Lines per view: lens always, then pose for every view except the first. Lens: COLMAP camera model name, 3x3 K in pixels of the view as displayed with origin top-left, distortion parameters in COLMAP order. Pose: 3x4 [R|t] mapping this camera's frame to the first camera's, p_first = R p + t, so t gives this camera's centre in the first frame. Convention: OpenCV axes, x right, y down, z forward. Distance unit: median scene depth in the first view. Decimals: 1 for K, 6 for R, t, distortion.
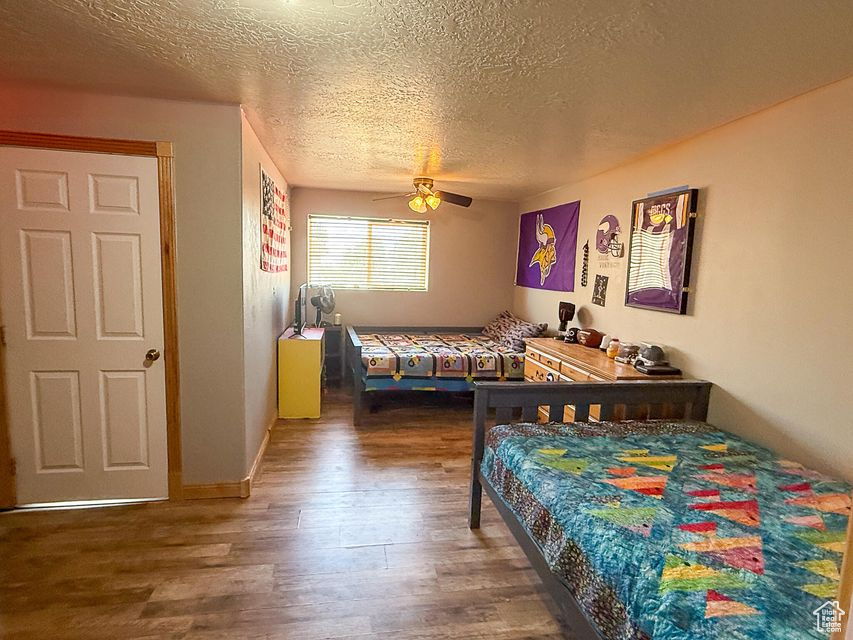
lens RADIAL K [[452.2, 0, 426.5], [0, 452.2, 320.0], [0, 0, 1]] dist [0.001055, 0.000182]
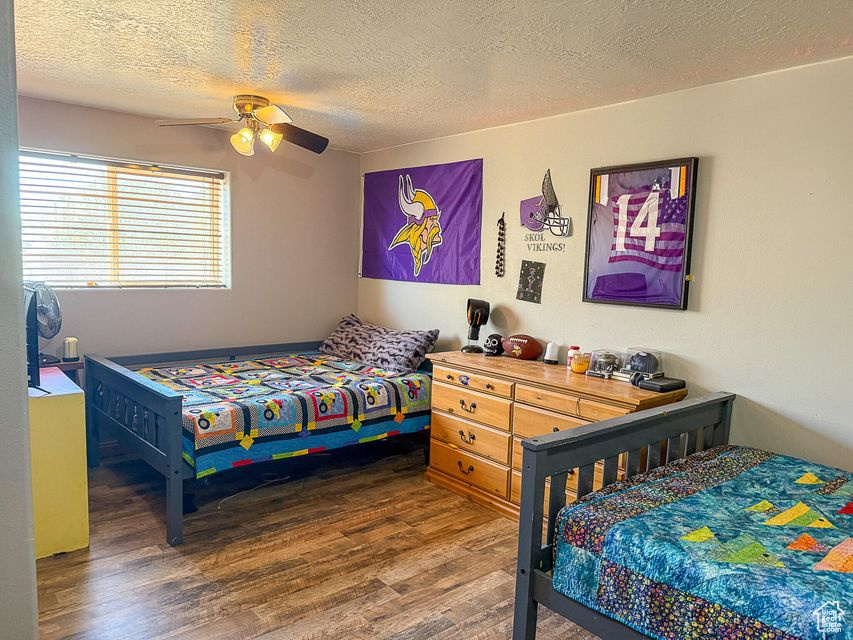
lens RADIAL K [[596.0, 0, 426.5], [0, 596.0, 320.0], [0, 0, 1]] dist [0.110371, -0.130024]
pose [[0.865277, -0.057471, 0.497988, -0.251490], [0.058509, 0.998195, 0.013537, -0.025792], [-0.497868, 0.017424, 0.867078, 0.236844]]
